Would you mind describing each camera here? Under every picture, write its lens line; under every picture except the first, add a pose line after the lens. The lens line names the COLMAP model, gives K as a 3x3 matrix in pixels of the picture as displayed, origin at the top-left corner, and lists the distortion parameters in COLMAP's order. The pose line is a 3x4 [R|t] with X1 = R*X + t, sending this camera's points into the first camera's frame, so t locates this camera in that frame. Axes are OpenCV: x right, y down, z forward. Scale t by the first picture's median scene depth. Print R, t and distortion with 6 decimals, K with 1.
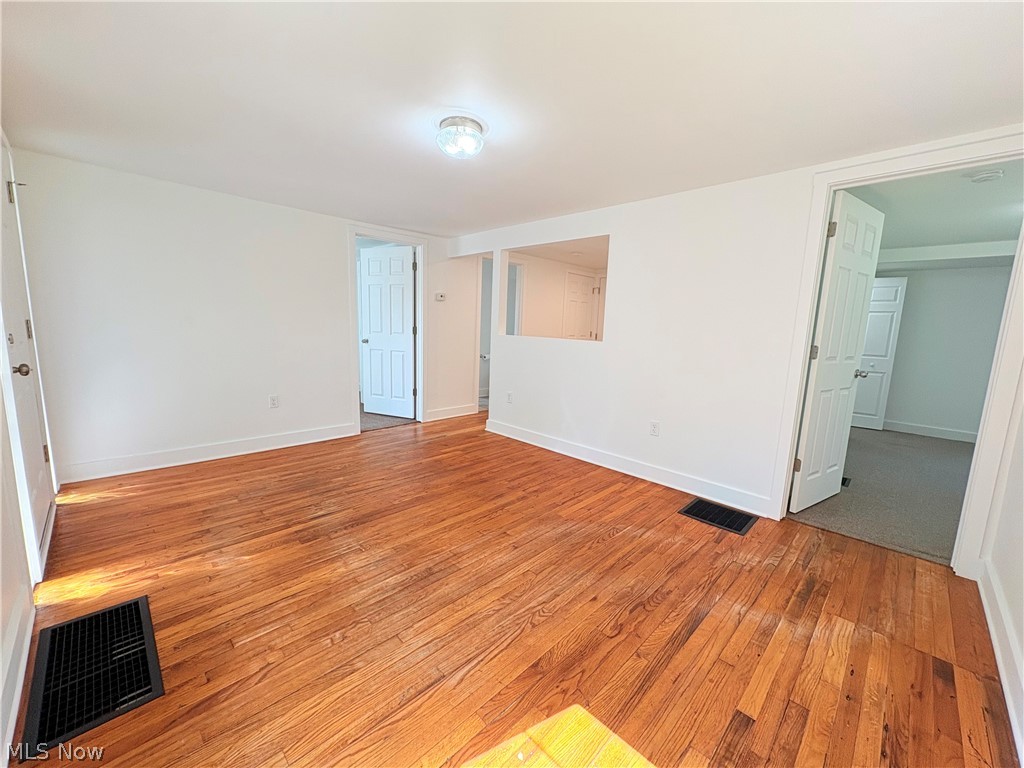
lens RADIAL K [[405.9, 0, 512.0], [0, 405.9, 384.0], [0, 0, 1]] dist [0.003632, 0.000185]
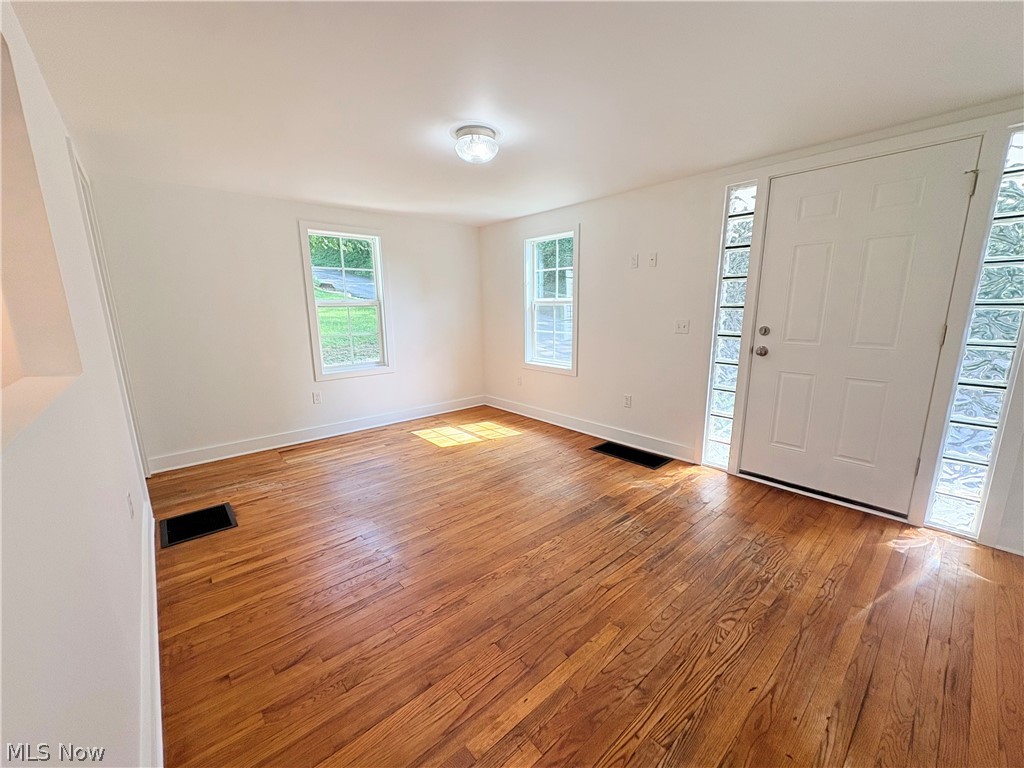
lens RADIAL K [[405.9, 0, 512.0], [0, 405.9, 384.0], [0, 0, 1]] dist [0.003632, 0.000185]
pose [[-0.997604, -0.034041, 0.060227, -0.278100], [-0.011868, 0.941870, 0.335767, -0.334445], [-0.068156, 0.334247, -0.940018, 2.007550]]
